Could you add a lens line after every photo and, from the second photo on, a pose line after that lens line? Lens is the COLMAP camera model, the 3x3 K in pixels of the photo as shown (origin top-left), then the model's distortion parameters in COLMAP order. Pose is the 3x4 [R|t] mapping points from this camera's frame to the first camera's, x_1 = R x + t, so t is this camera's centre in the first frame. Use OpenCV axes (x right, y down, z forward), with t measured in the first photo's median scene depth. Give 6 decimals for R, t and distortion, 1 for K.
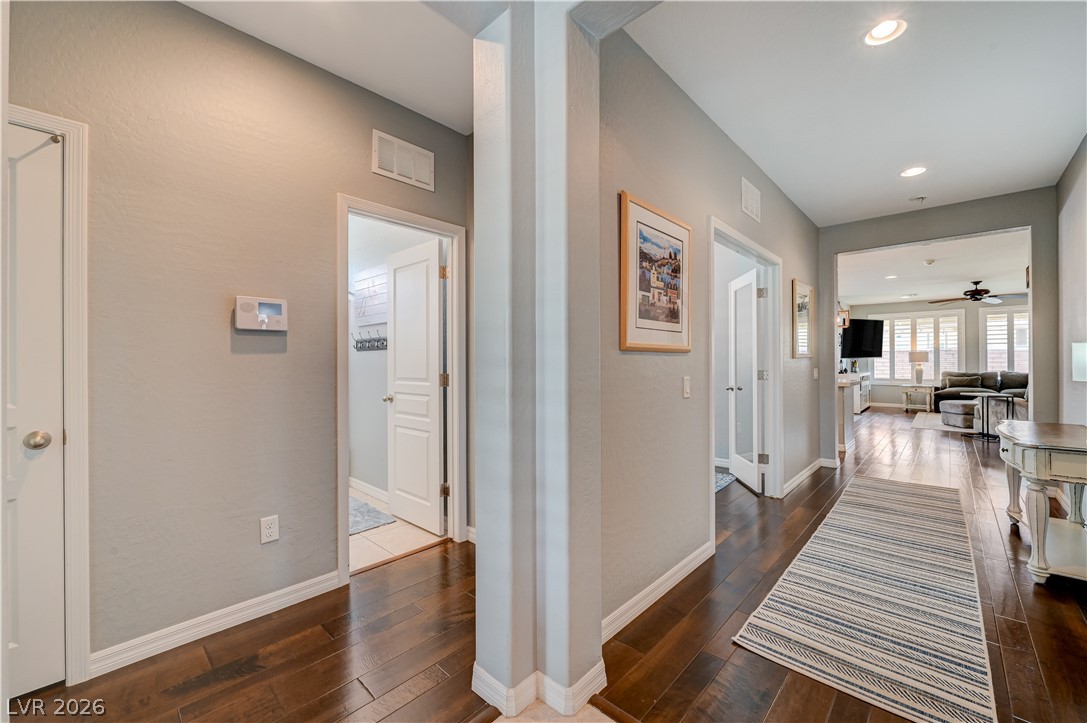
lens RADIAL K [[430.5, 0, 546.4], [0, 430.5, 362.5], [0, 0, 1]] dist [-0.001199, -0.000130]
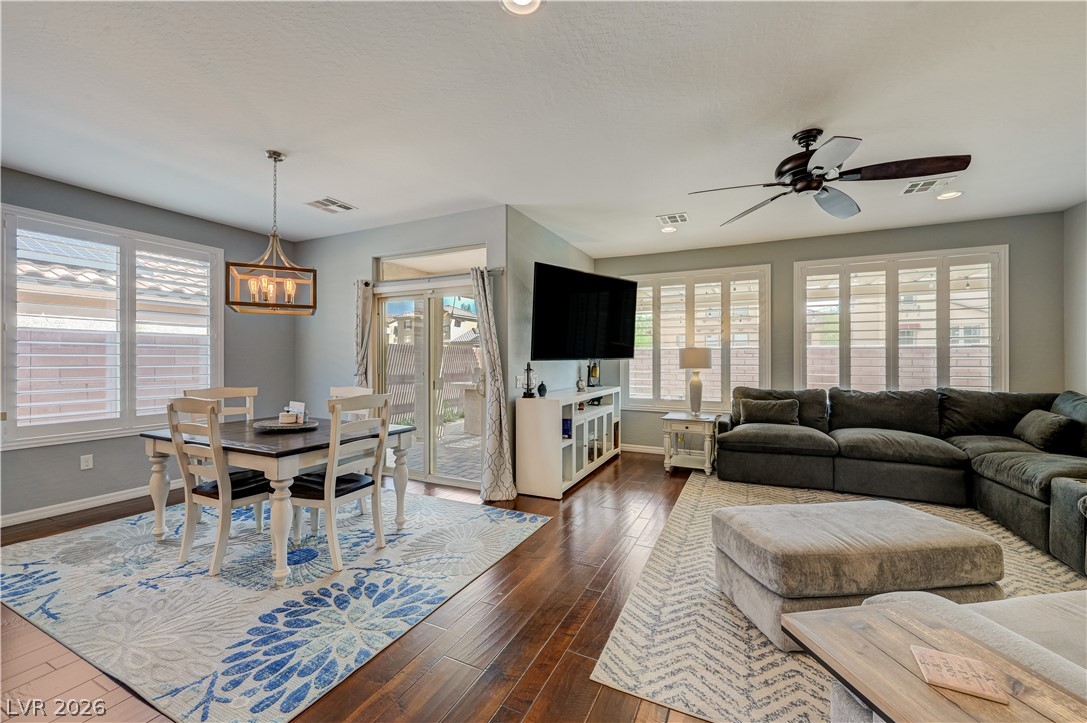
lens RADIAL K [[430.5, 0, 546.4], [0, 430.5, 362.5], [0, 0, 1]] dist [-0.001199, -0.000130]
pose [[0.952857, 0.004028, 0.303392, 0.566340], [-0.004164, 0.999991, -0.000198, -0.006775], [-0.303390, -0.001074, 0.952866, 0.594671]]
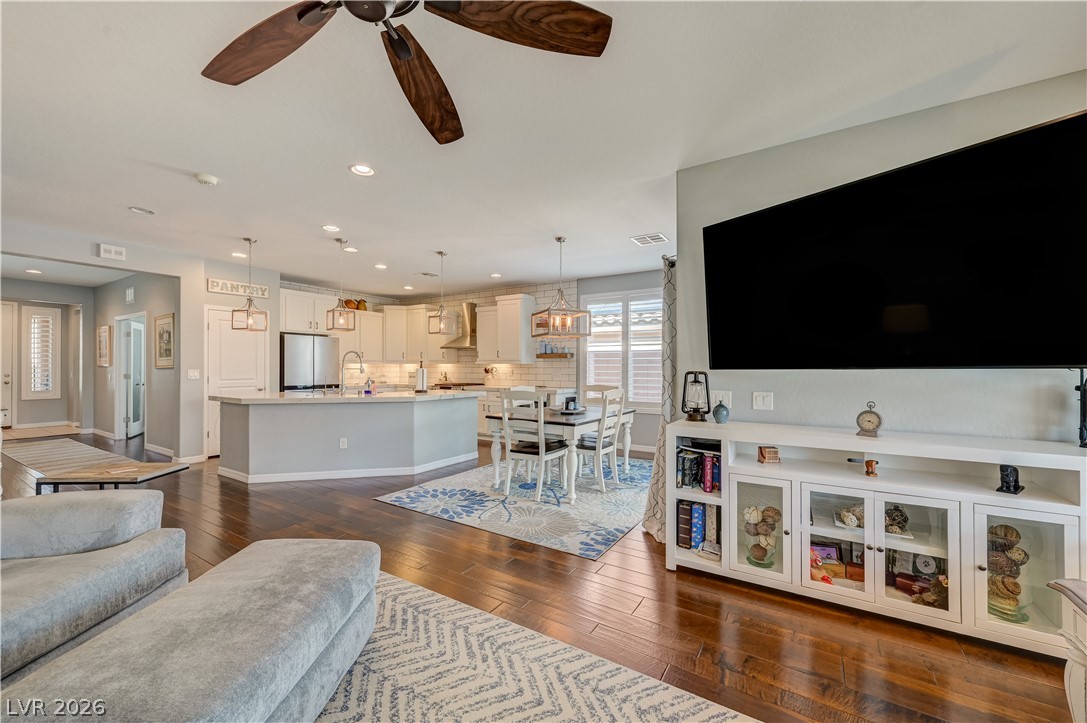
lens RADIAL K [[430.5, 0, 546.4], [0, 430.5, 362.5], [0, 0, 1]] dist [-0.001199, -0.000130]
pose [[0.184495, -0.001833, -0.982832, 0.933796], [-0.009087, 0.999952, -0.003571, -0.010706], [0.982791, 0.009590, 0.184469, 0.828247]]
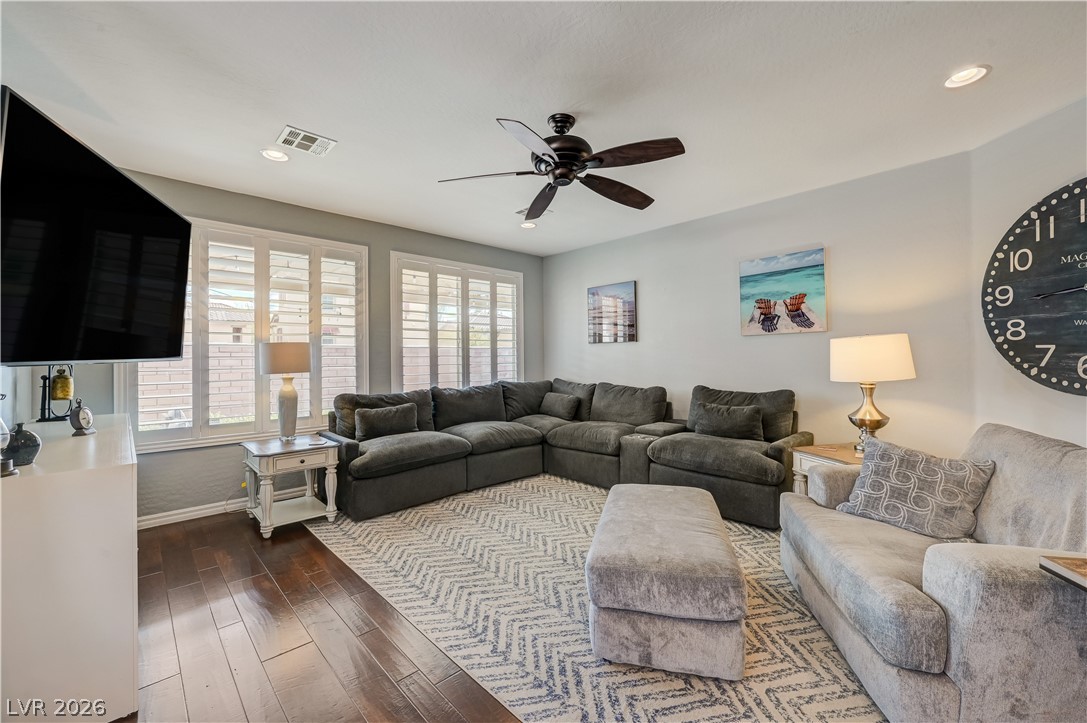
lens RADIAL K [[434.2, 0, 545.9], [0, 434.2, 359.0], [0, 0, 1]] dist [-0.001130, -0.000204]
pose [[0.053062, 0.000956, 0.998591, 0.548066], [0.012531, 0.999920, -0.001623, -0.008695], [-0.998513, 0.012600, 0.053046, 0.796703]]
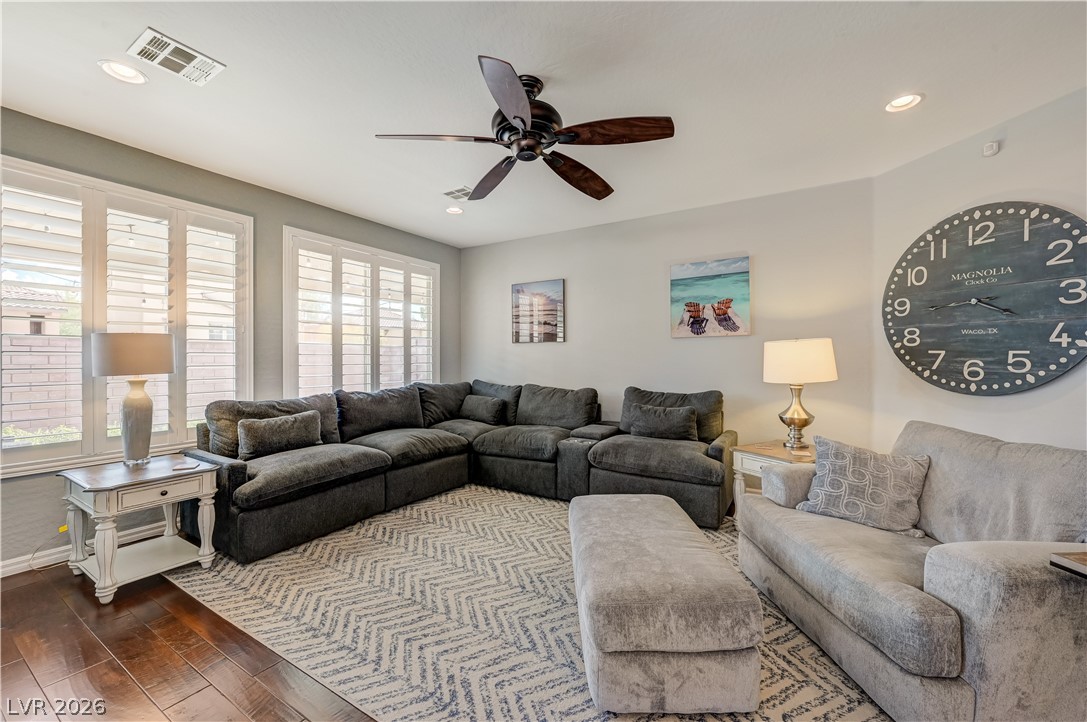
lens RADIAL K [[430.5, 0, 546.4], [0, 430.5, 362.0], [0, 0, 1]] dist [-0.001199, -0.000130]
pose [[-0.199144, -0.005551, 0.979954, 0.584299], [0.003453, 0.999974, 0.006366, -0.008761], [-0.979964, 0.004651, -0.199120, 0.833734]]
